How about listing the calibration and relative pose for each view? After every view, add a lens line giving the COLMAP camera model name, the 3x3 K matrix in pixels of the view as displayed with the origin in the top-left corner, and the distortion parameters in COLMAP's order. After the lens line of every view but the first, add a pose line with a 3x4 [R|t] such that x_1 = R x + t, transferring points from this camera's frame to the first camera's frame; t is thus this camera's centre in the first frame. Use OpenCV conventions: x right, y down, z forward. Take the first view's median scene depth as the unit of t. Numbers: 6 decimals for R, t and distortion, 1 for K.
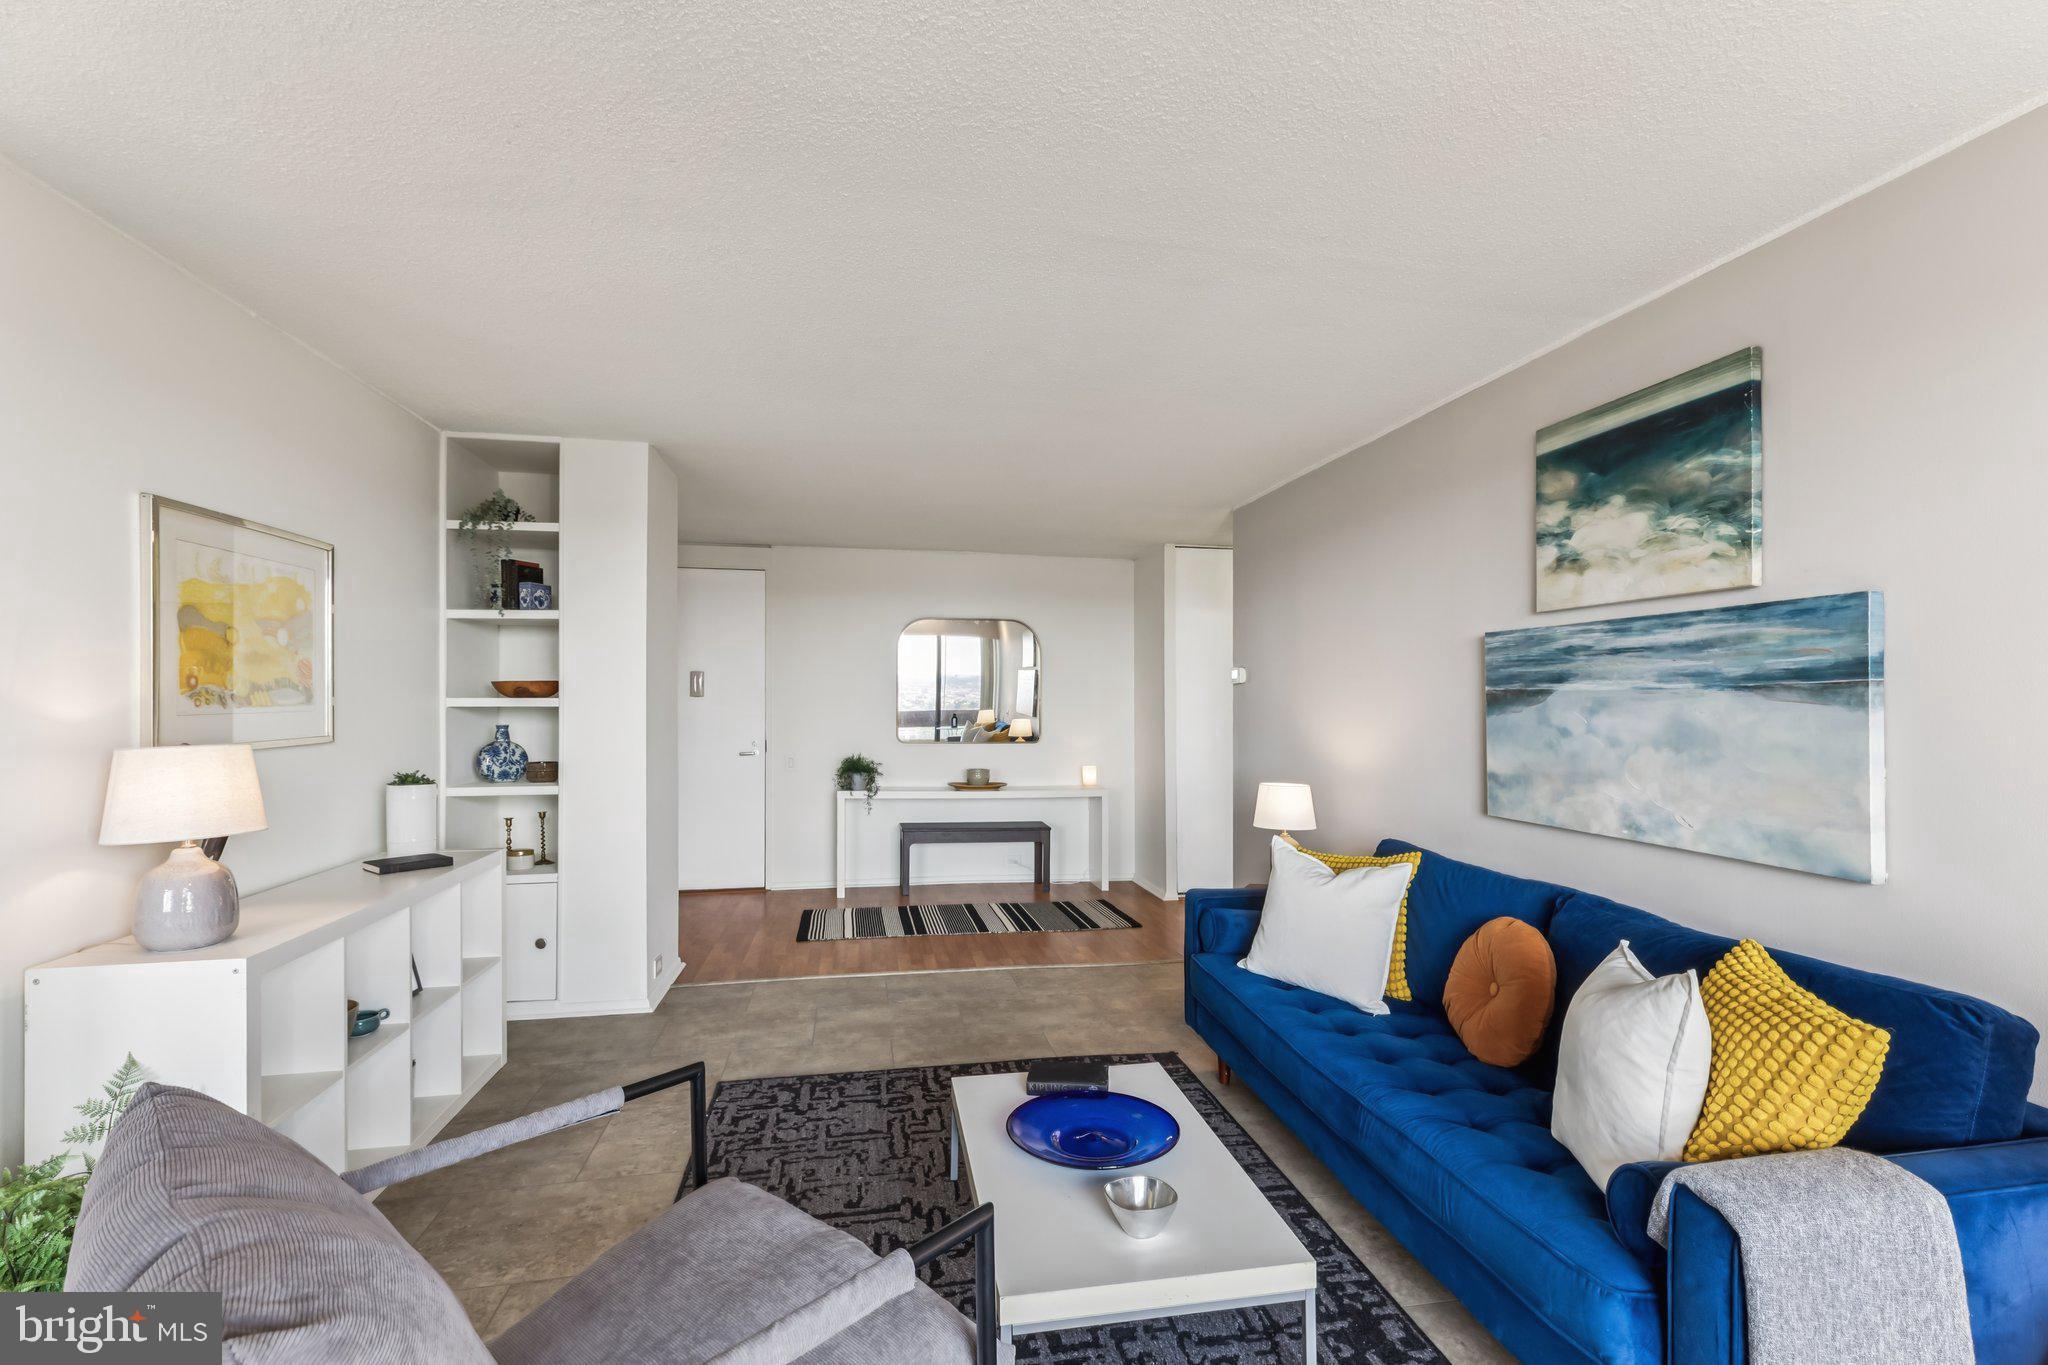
lens RADIAL K [[940.5, 0, 1036.3], [0, 940.5, 688.2], [0, 0, 1]] dist [0.008877, -0.000996]
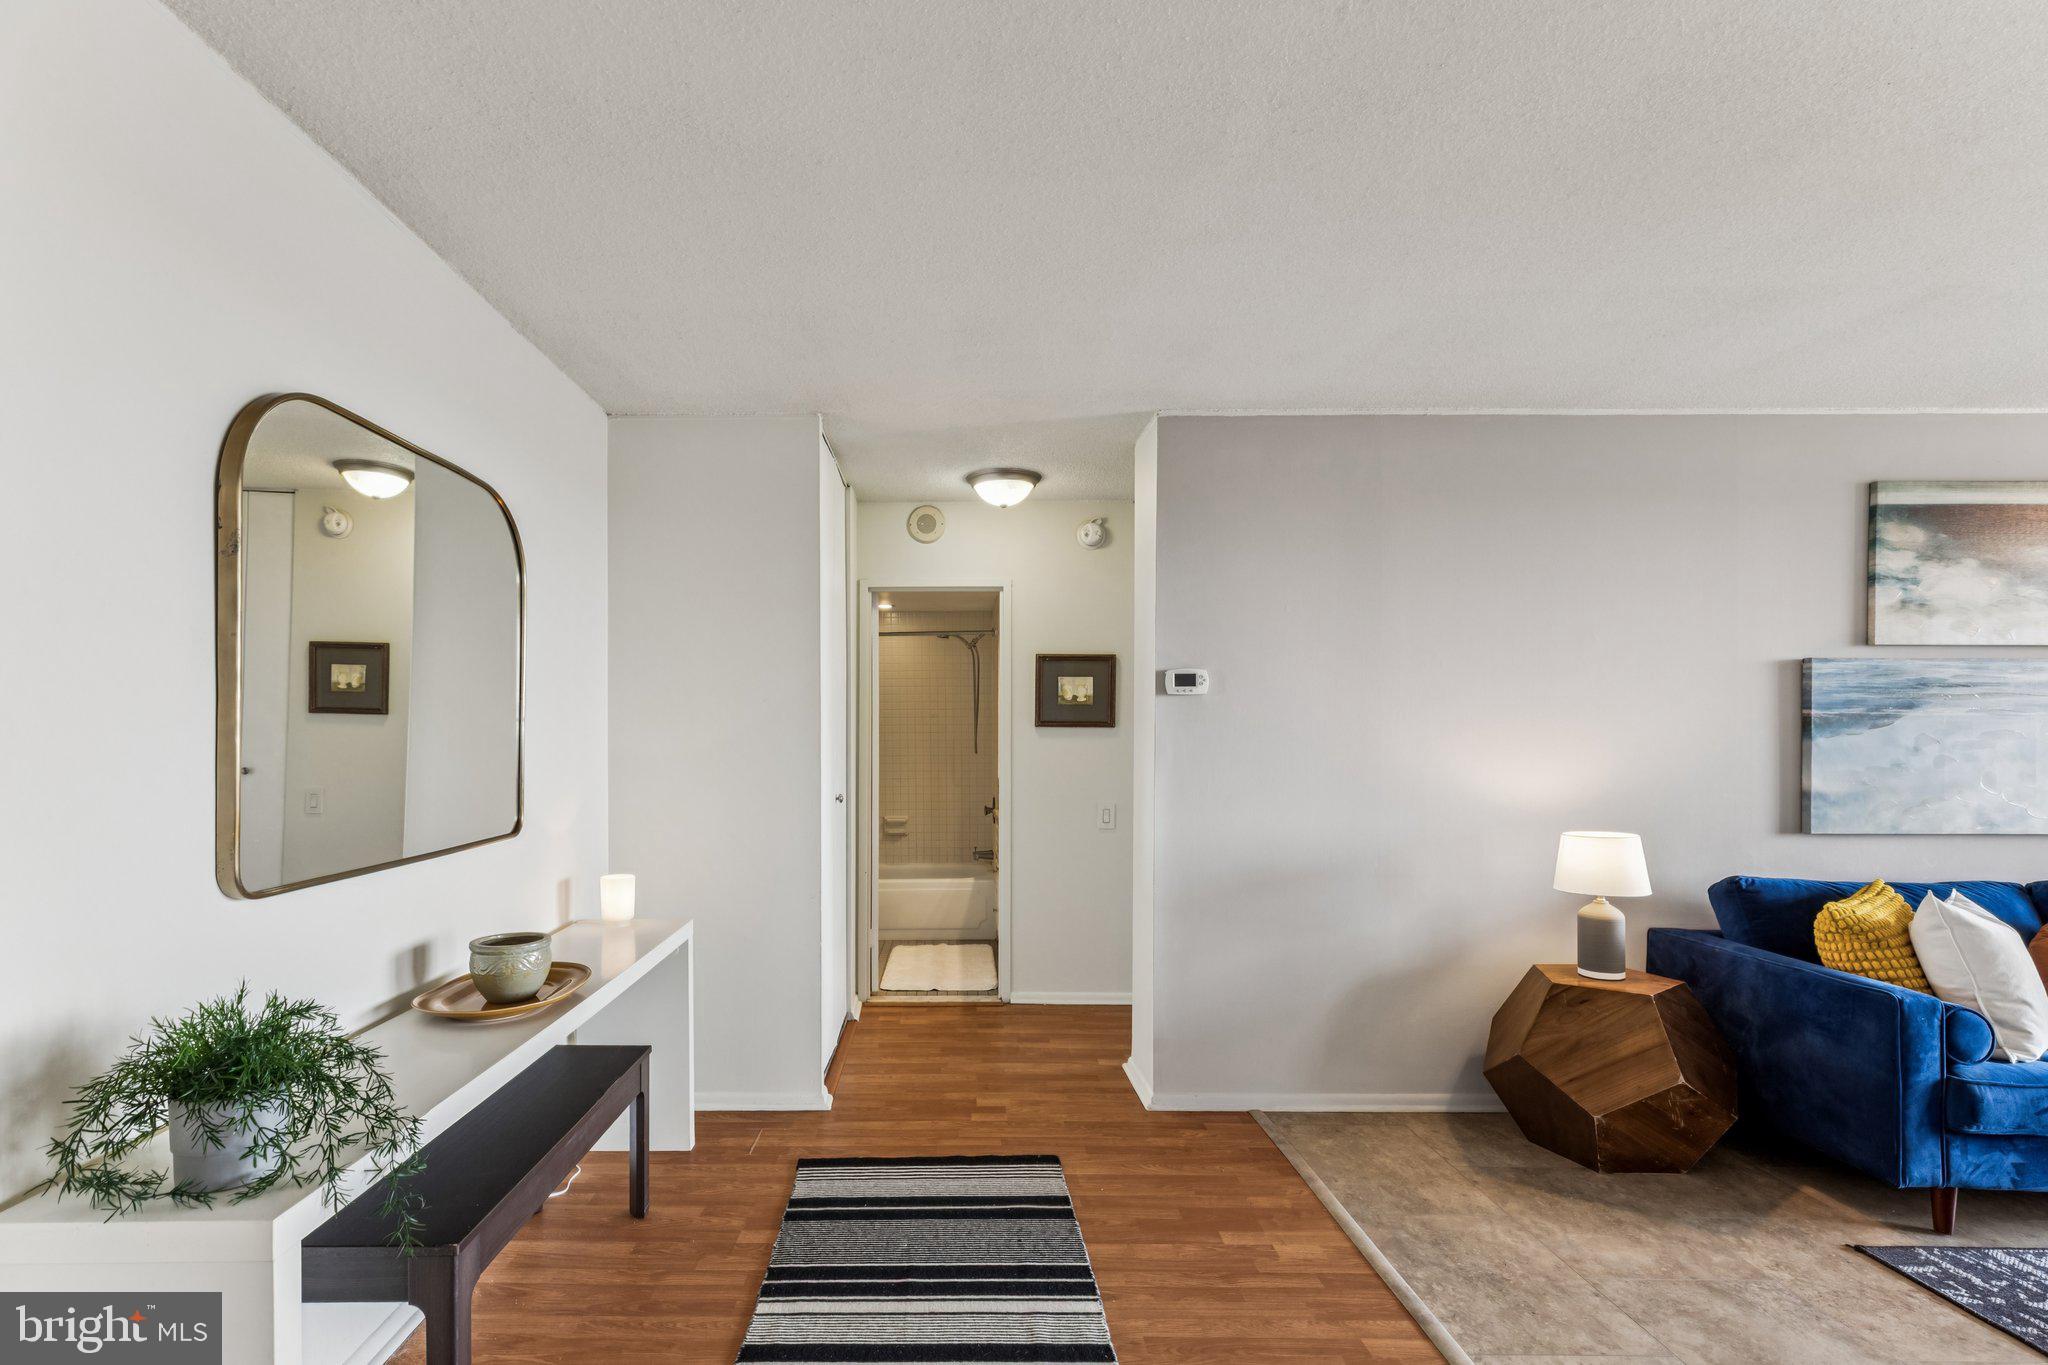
lens RADIAL K [[940.5, 0, 936.2], [0, 940.5, 730.0], [0, 0, 1]] dist [0.008877, -0.000996]
pose [[0.207014, -0.000713, 0.978338, -0.783778], [-0.015824, 0.999866, 0.004077, 0.032712], [-0.978210, -0.016326, 0.206975, 1.822105]]
